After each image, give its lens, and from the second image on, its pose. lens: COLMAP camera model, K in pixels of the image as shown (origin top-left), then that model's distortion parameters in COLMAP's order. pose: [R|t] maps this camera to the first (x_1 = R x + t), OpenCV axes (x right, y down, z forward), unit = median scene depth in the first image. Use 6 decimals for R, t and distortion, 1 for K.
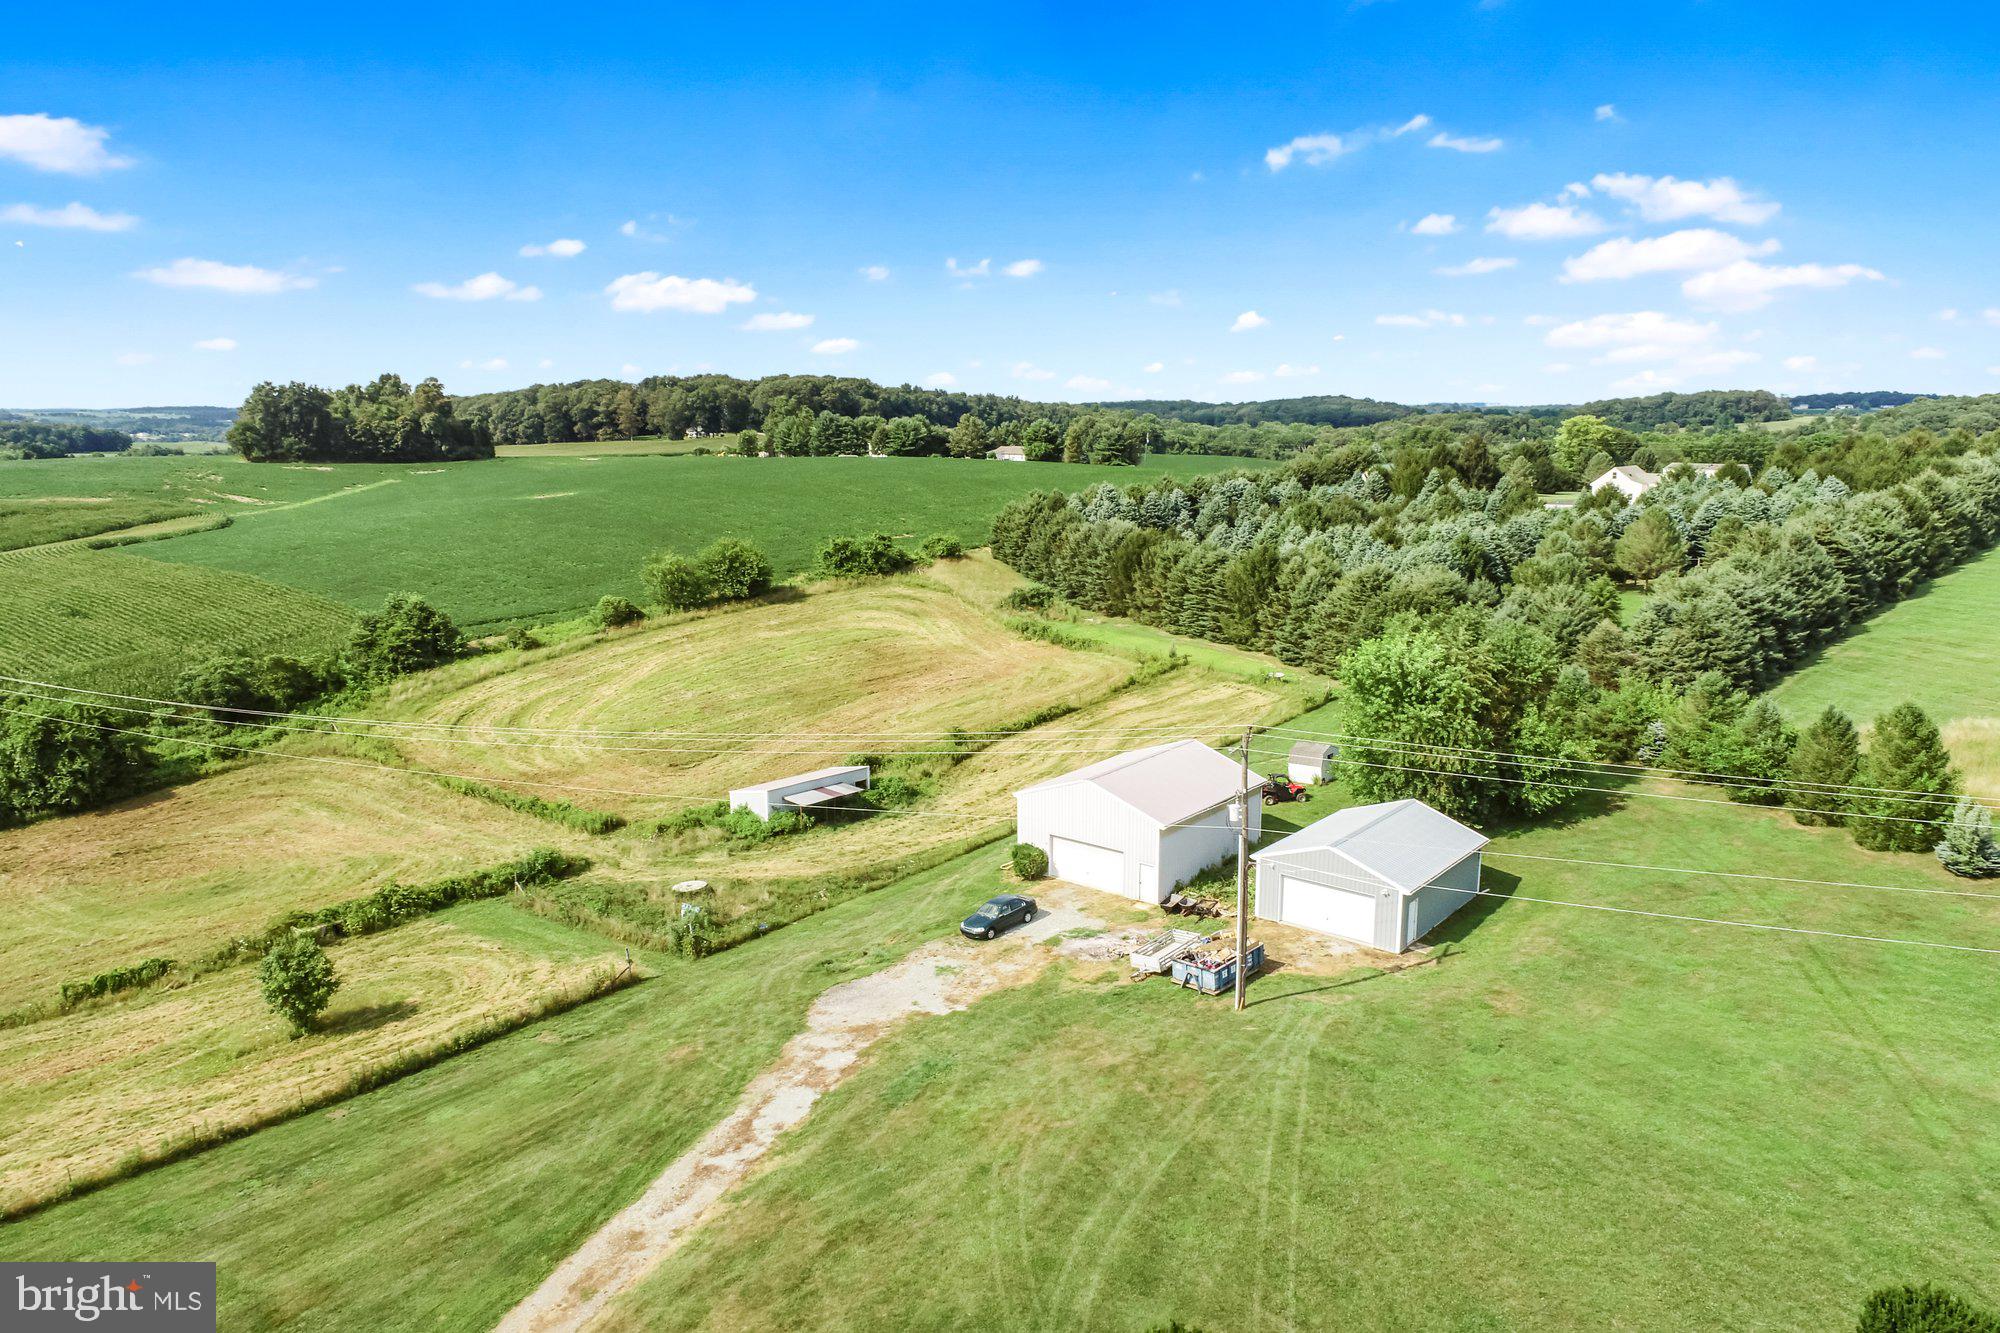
lens RADIAL K [[1367.4, 0, 1000.0], [0, 1367.4, 666.5], [0, 0, 1]] dist [-0.005565, -0.001150]
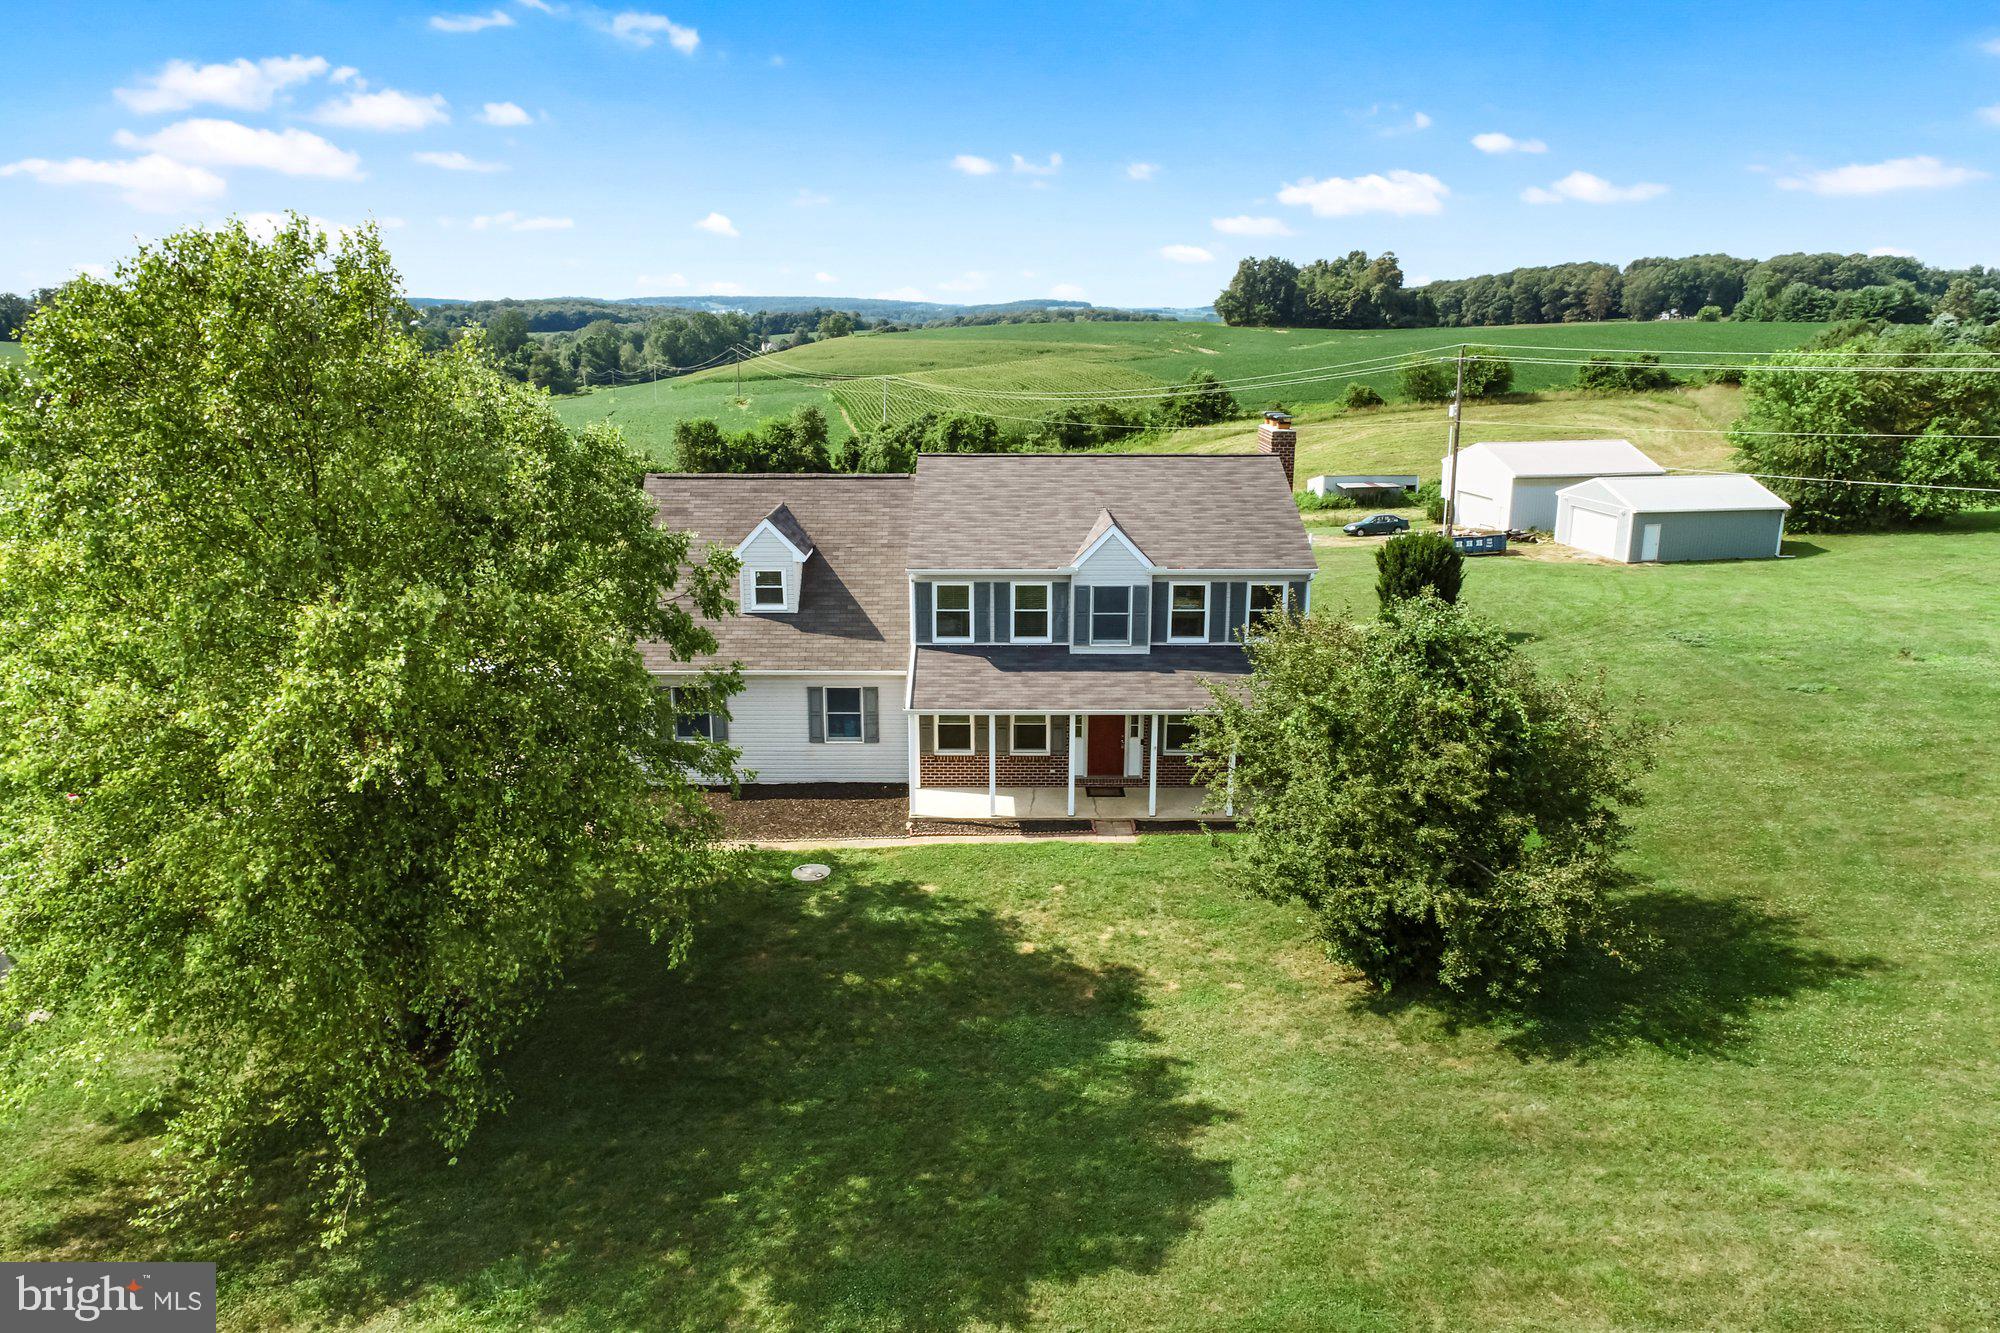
lens RADIAL K [[1429.4, 0, 1000.0], [0, 1429.4, 666.5], [0, 0, 1]] dist [0.000139, 0.000023]
pose [[0.752670, 0.160193, -0.638613, 0.140310], [-0.129745, 0.987018, 0.094671, 0.050371], [0.645488, 0.011601, 0.763682, -0.072078]]
